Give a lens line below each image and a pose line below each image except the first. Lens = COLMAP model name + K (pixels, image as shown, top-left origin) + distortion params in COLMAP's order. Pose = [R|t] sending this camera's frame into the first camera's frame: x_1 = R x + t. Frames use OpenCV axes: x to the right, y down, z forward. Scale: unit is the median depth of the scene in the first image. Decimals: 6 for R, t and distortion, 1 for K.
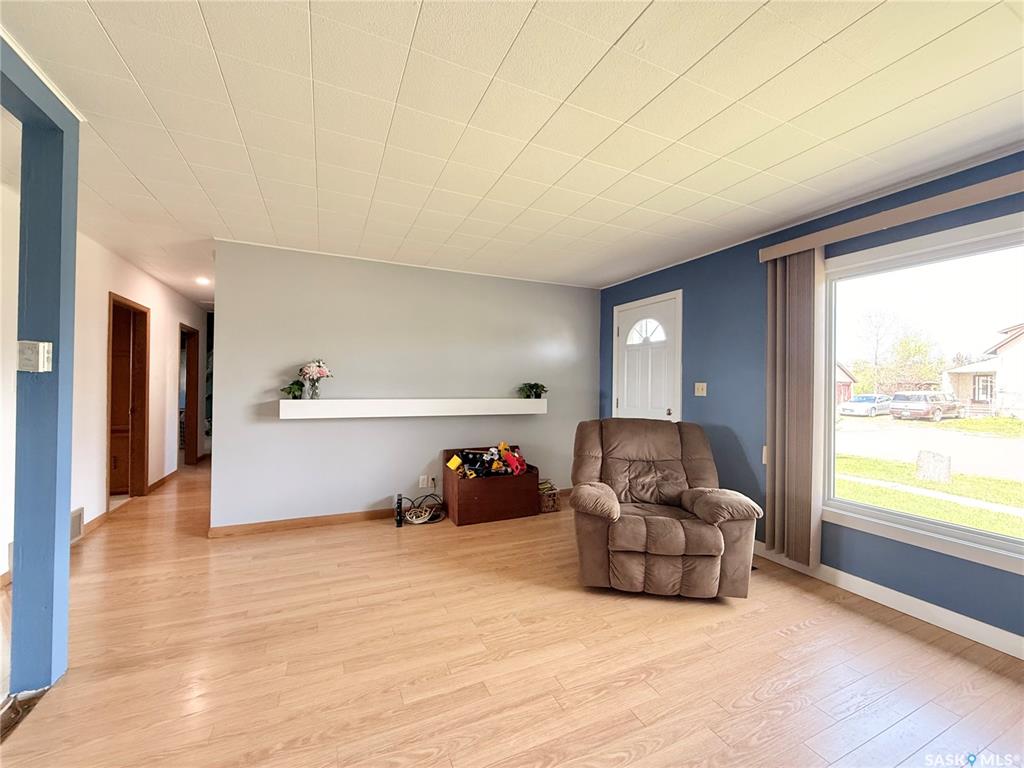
lens RADIAL K [[406.6, 0, 509.0], [0, 406.6, 382.7], [0, 0, 1]] dist [-0.000463, 0.000143]
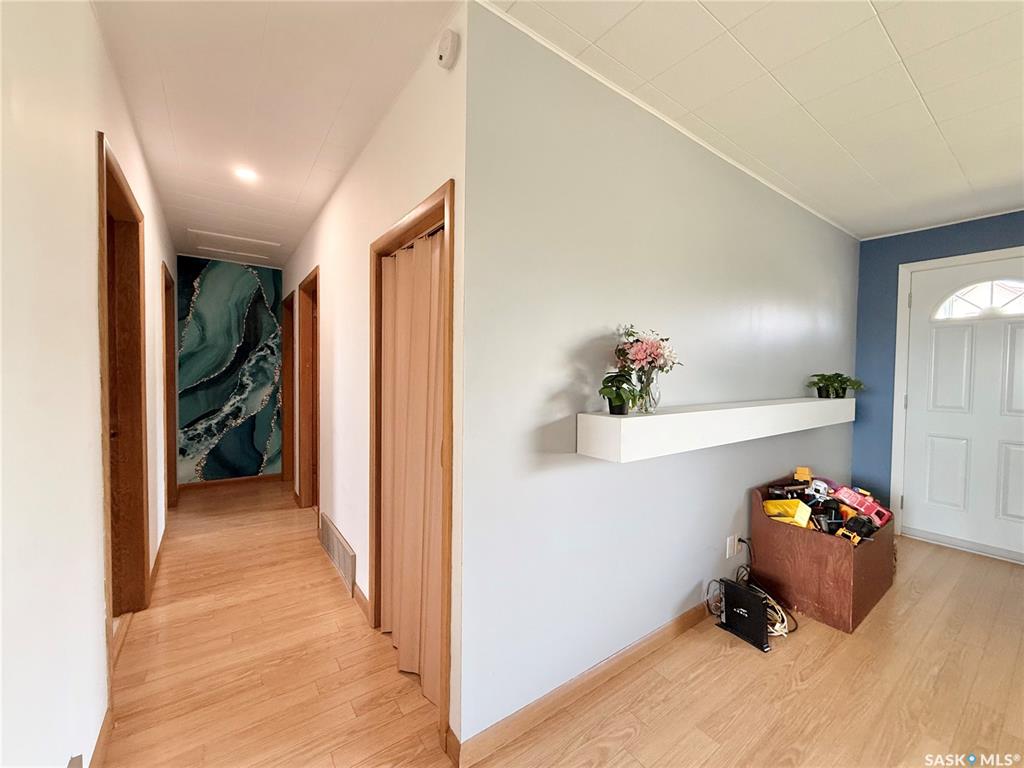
lens RADIAL K [[406.6, 0, 509.0], [0, 406.6, 382.7], [0, 0, 1]] dist [-0.000463, 0.000143]
pose [[0.981523, -0.004452, 0.191294, -0.706790], [-0.002391, 0.999366, 0.035523, -0.008396], [-0.191331, -0.035324, 0.980890, 0.570011]]
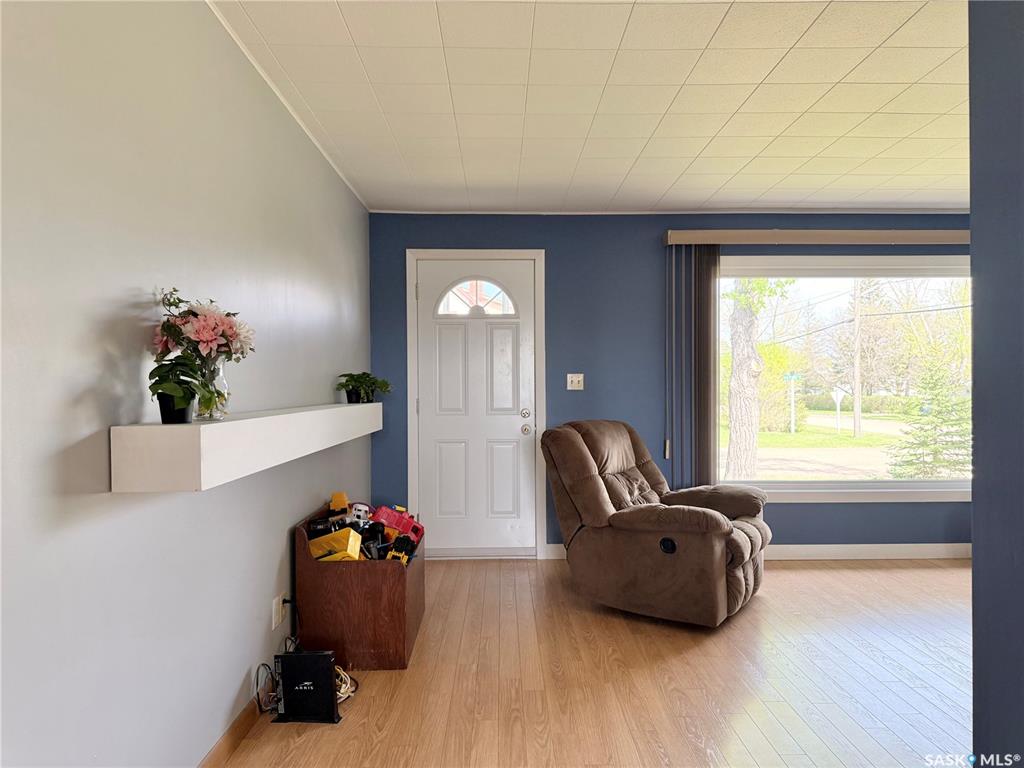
lens RADIAL K [[716.6, 0, 511.9], [0, 716.6, 389.3], [0, 0, 1]] dist [0.096538, -0.135331]
pose [[0.401712, -0.015625, 0.915633, -0.879908], [0.002423, 0.999869, 0.015999, 0.009061], [-0.915763, -0.004208, 0.401697, 0.553463]]
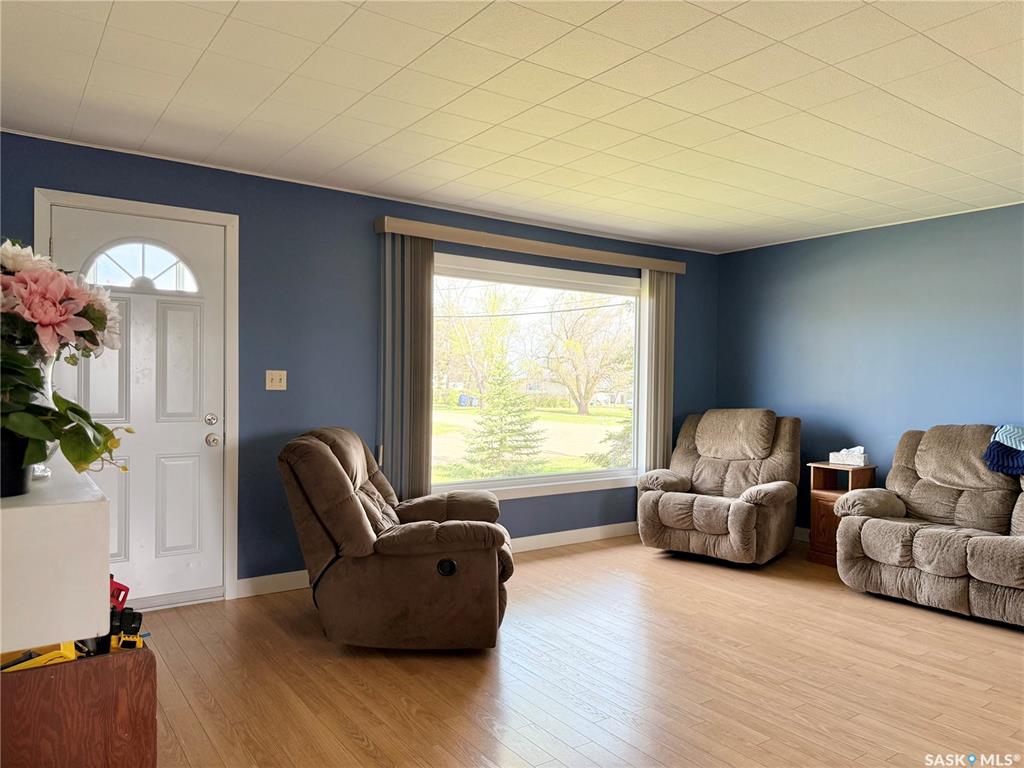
lens RADIAL K [[716.6, 0, 511.9], [0, 716.6, 389.3], [0, 0, 1]] dist [0.096538, -0.135331]
pose [[-0.186900, -0.026930, 0.982010, -0.776864], [-0.022389, 0.999481, 0.023148, -0.004126], [-0.982124, -0.017659, -0.187406, 0.850706]]
